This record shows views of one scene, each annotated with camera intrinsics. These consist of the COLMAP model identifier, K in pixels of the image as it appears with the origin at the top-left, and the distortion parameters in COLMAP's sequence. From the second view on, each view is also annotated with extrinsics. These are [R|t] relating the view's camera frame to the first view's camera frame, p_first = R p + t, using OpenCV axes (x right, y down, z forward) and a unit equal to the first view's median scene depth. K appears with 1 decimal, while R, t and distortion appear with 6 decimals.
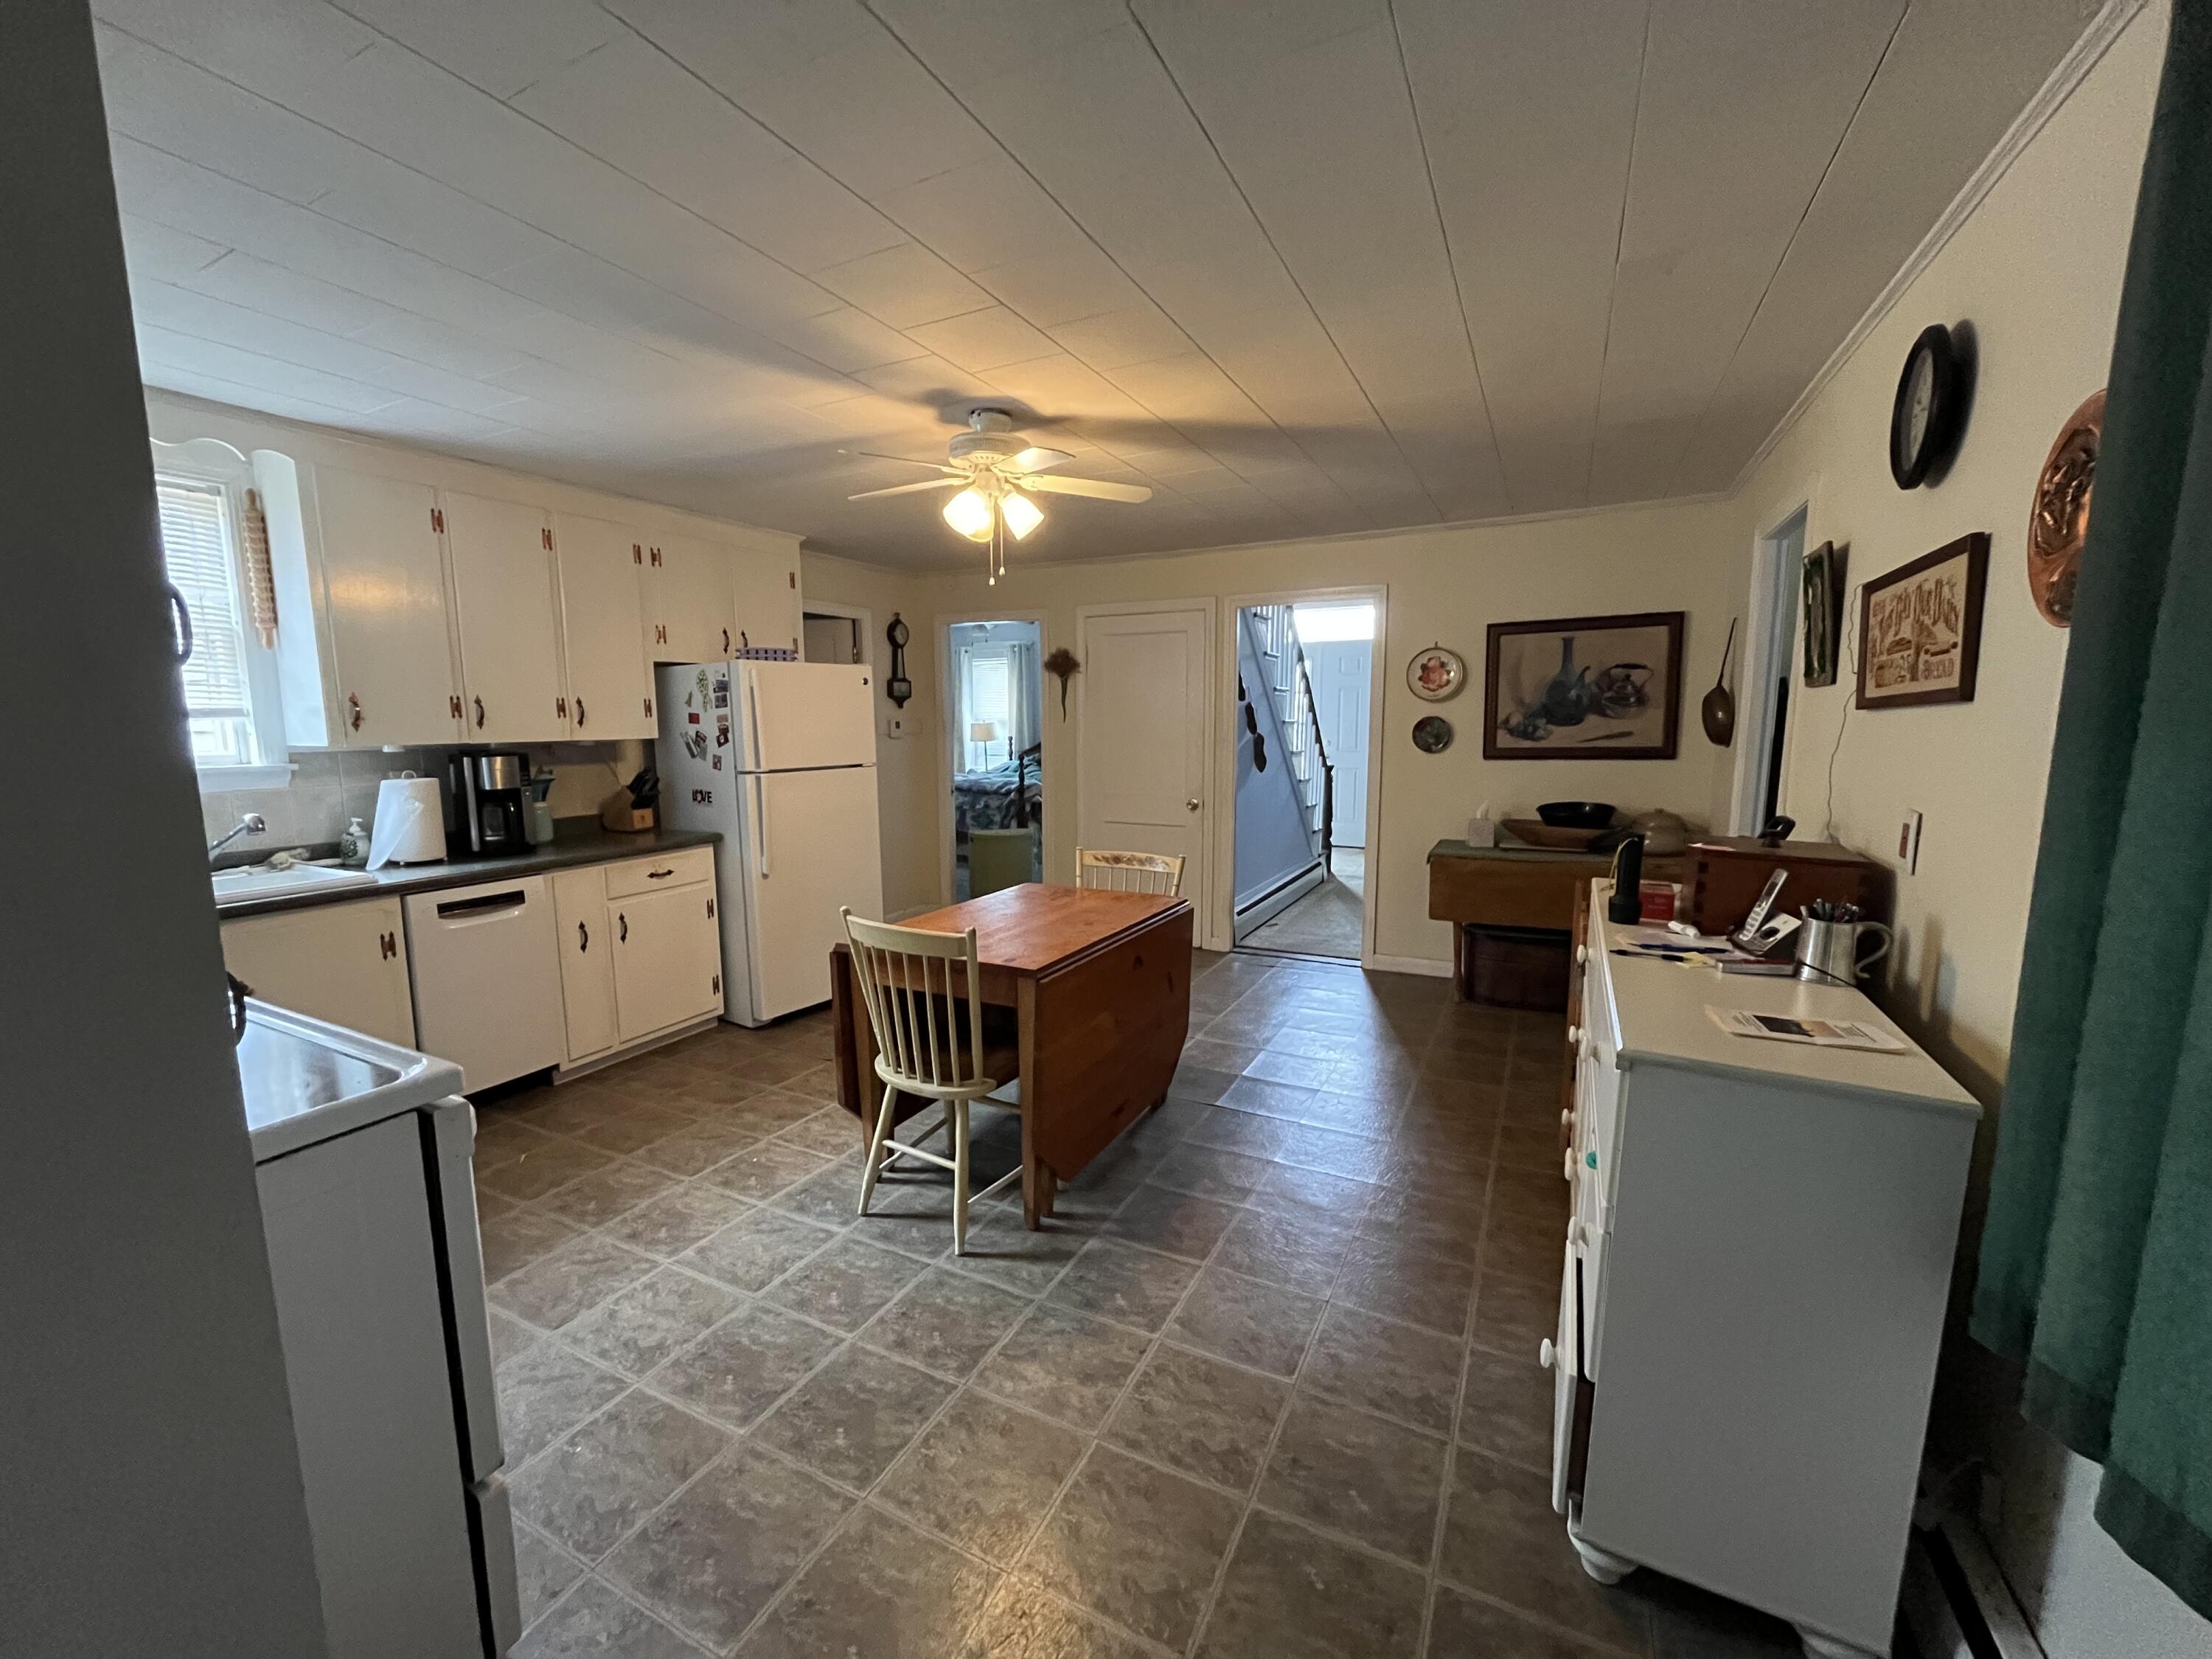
lens RADIAL K [[889.8, 0, 1085.9], [0, 889.8, 833.5], [0, 0, 1]] dist [-0.005647, 0.000035]
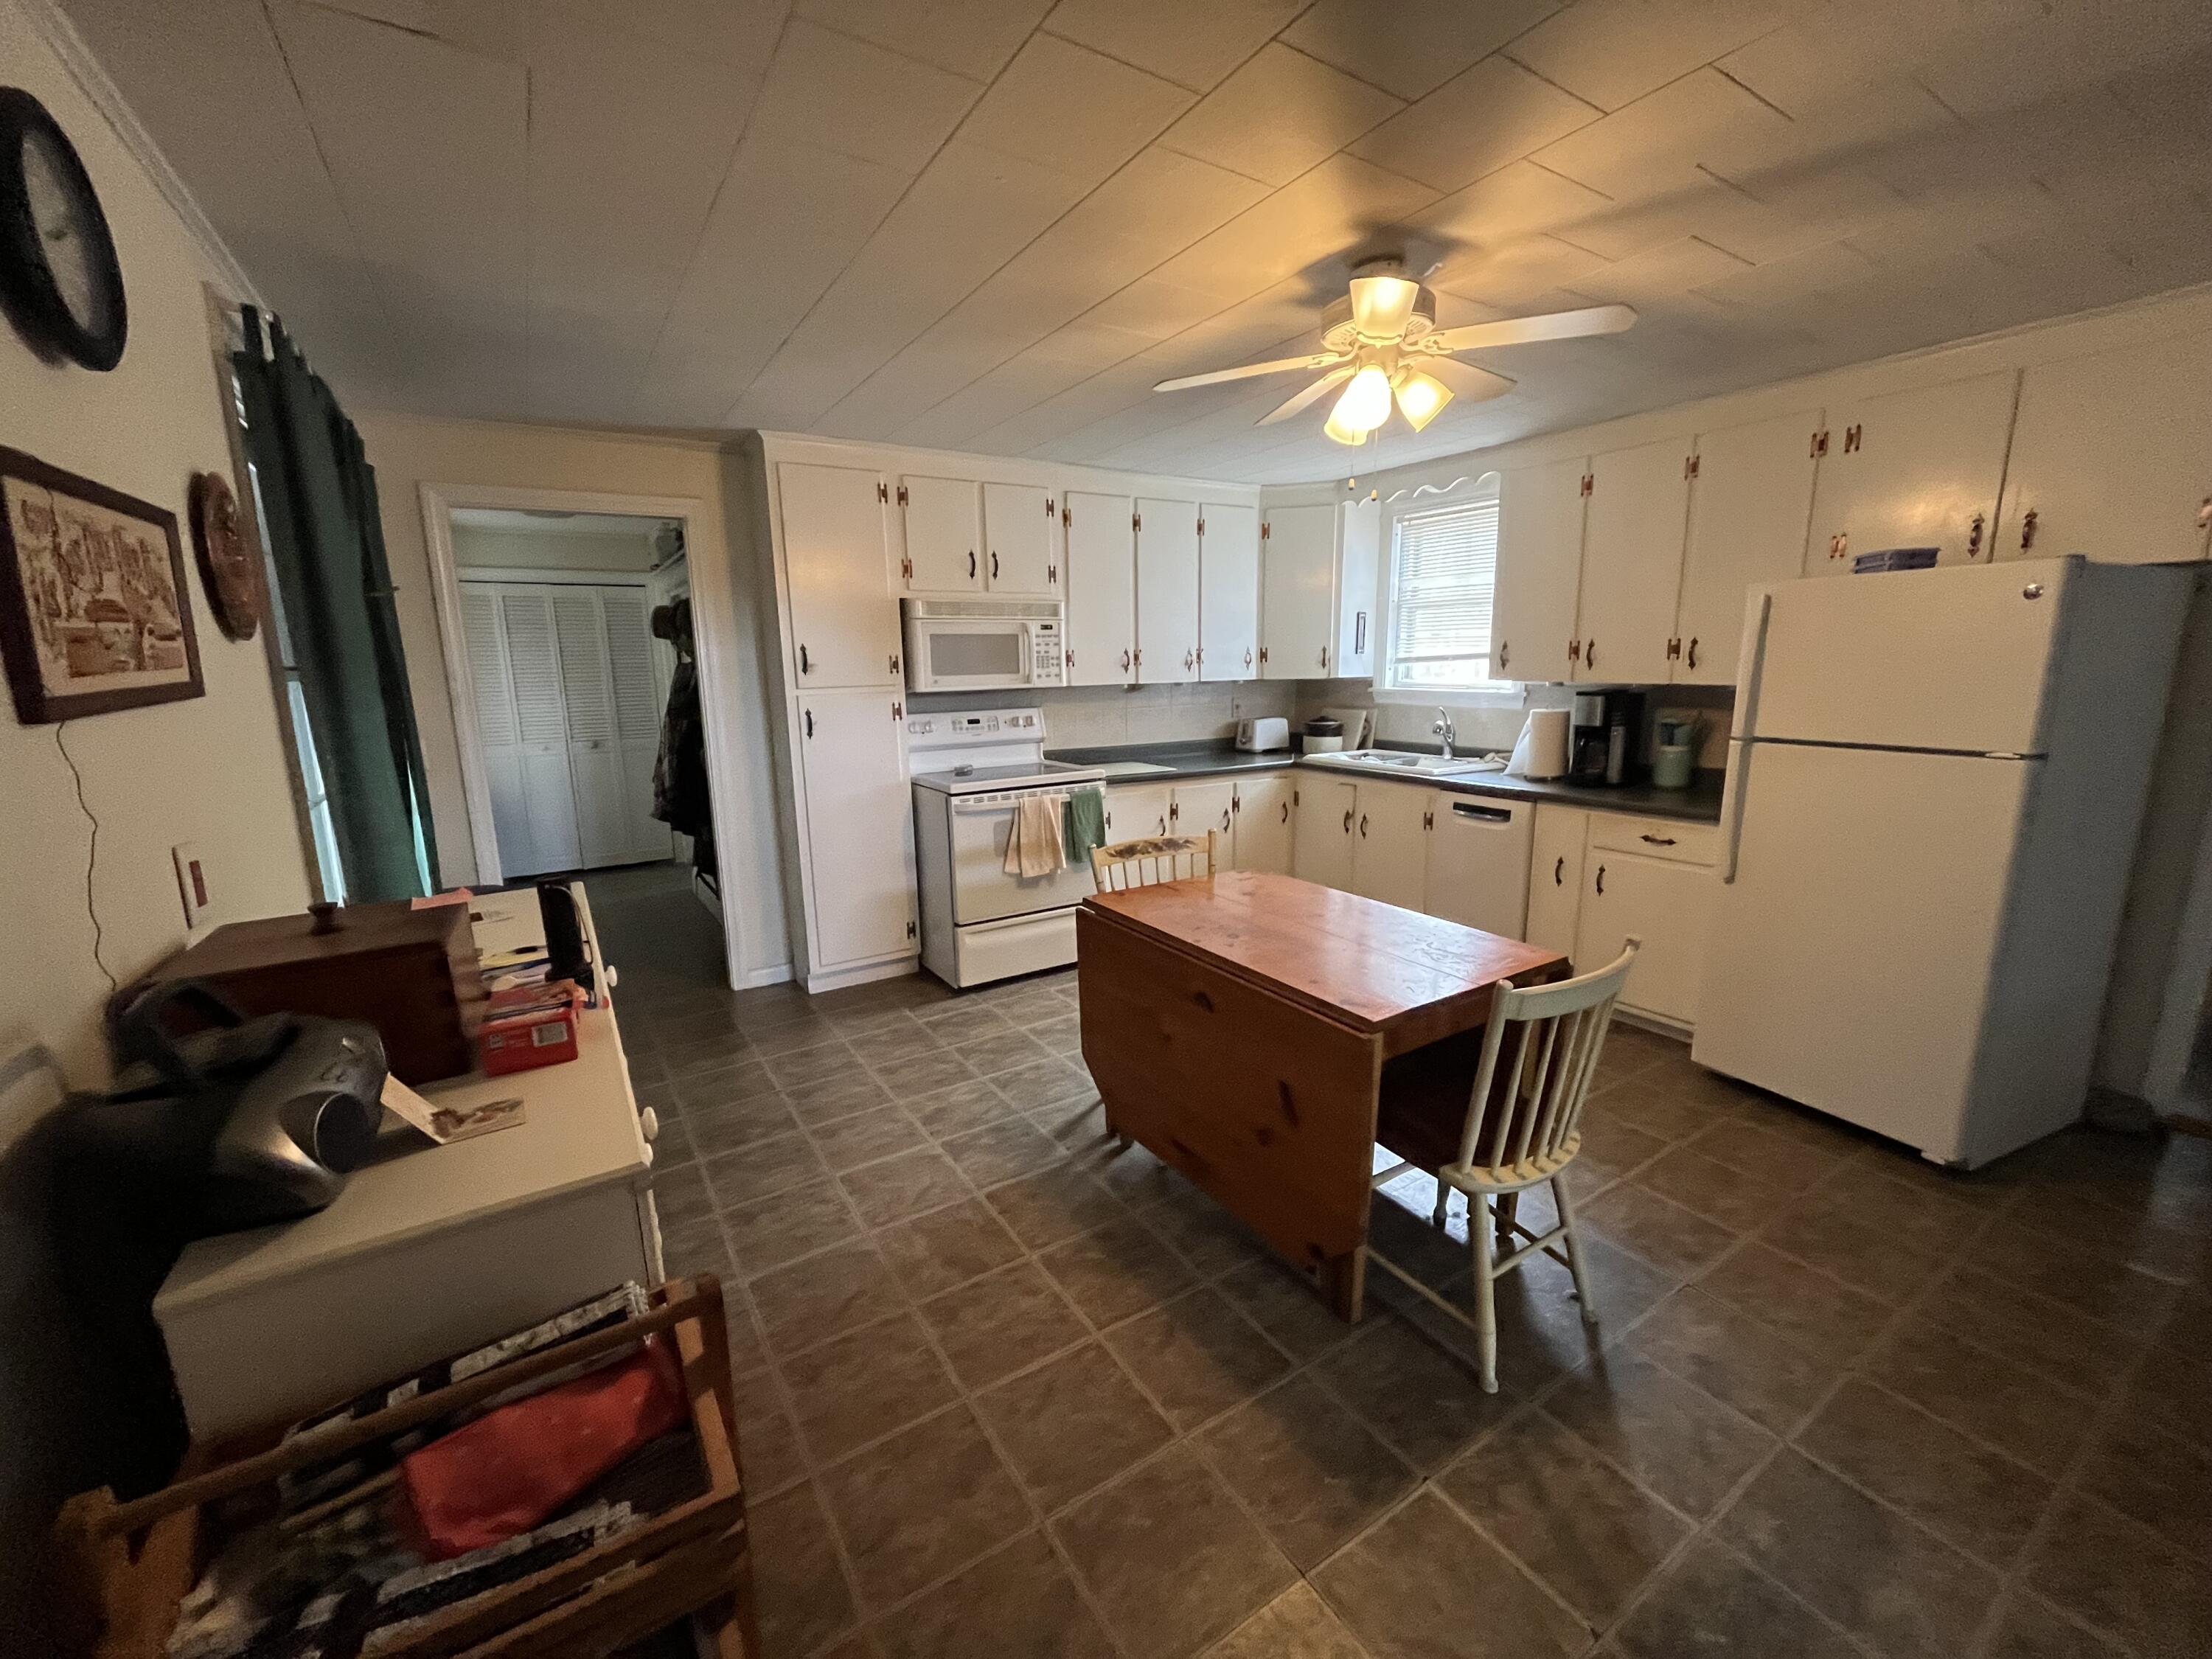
lens RADIAL K [[889.8, 0, 1098.5], [0, 889.8, 835.1], [0, 0, 1]] dist [-0.005647, 0.000035]
pose [[-0.496840, 0.184042, -0.848103, 0.577083], [-0.093136, 0.960303, 0.262951, -0.147885], [0.862830, 0.209634, -0.459976, 0.983251]]
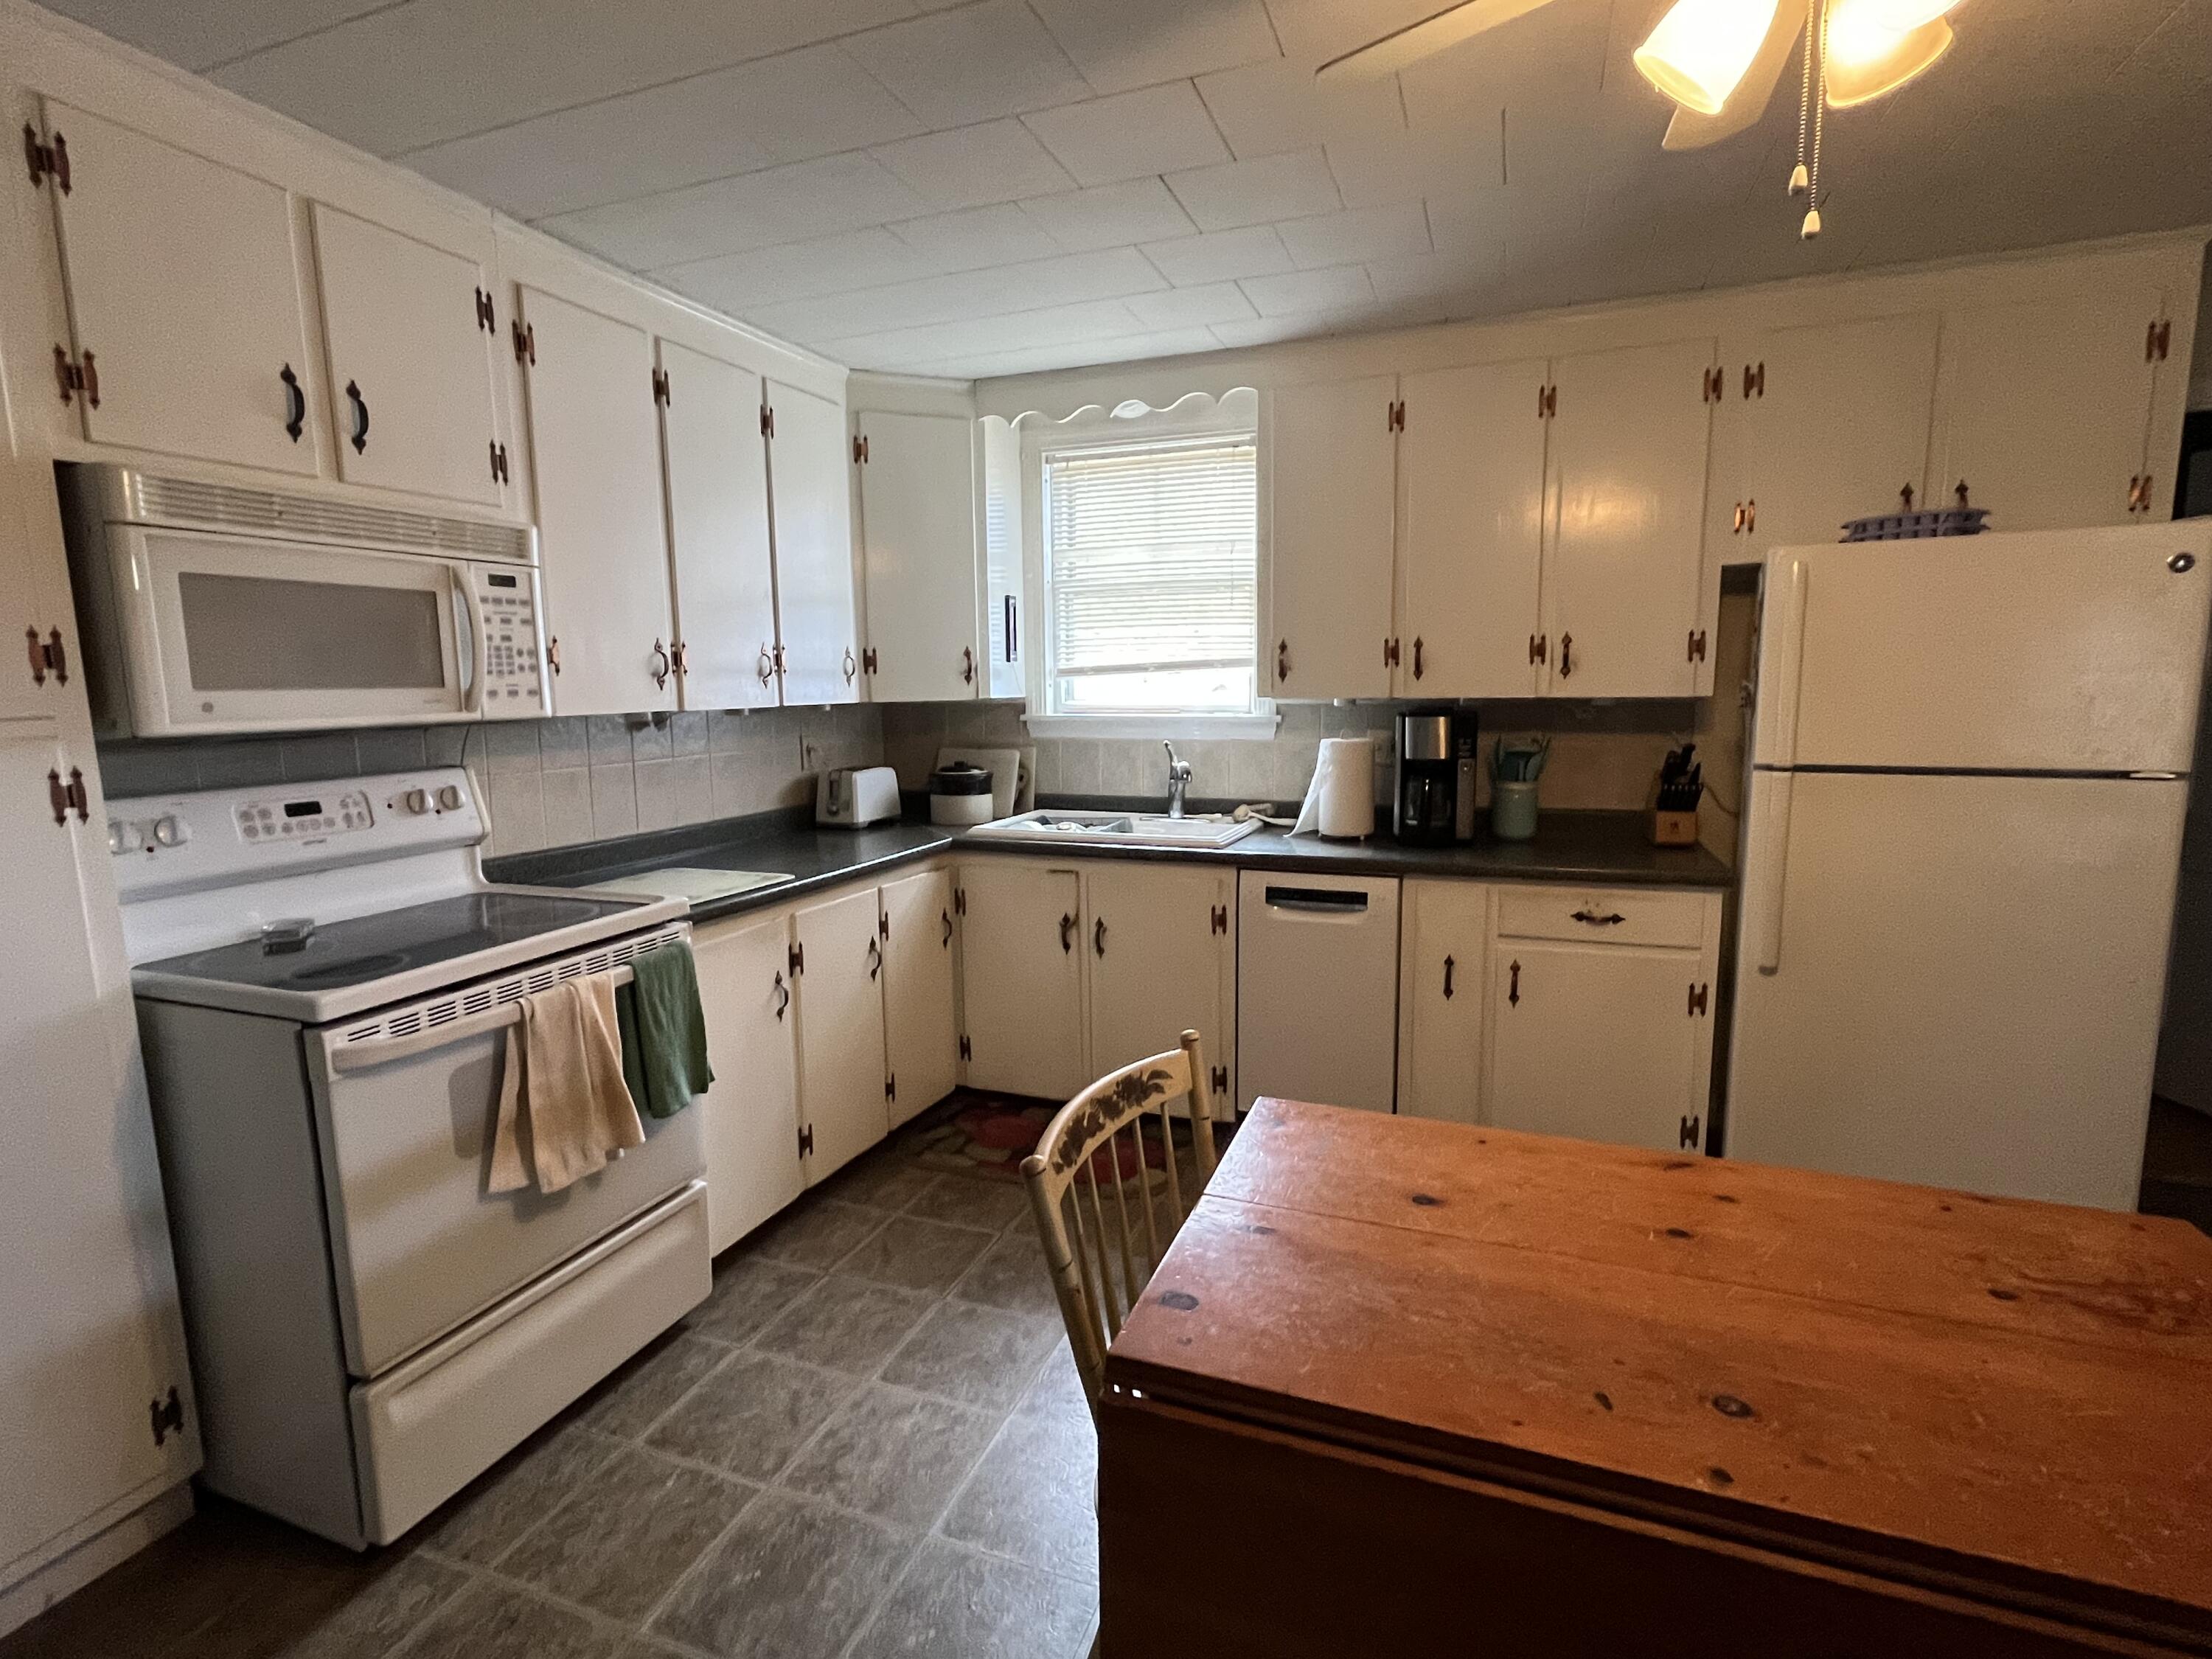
lens RADIAL K [[1084.4, 0, 1088.7], [0, 1084.4, 836.1], [0, 0, 1]] dist [-0.002684, -0.001165]
pose [[0.113513, 0.147221, -0.982569, 0.223796], [-0.117047, 0.984055, 0.133922, -0.073989], [0.986618, 0.099804, 0.128935, 0.584786]]
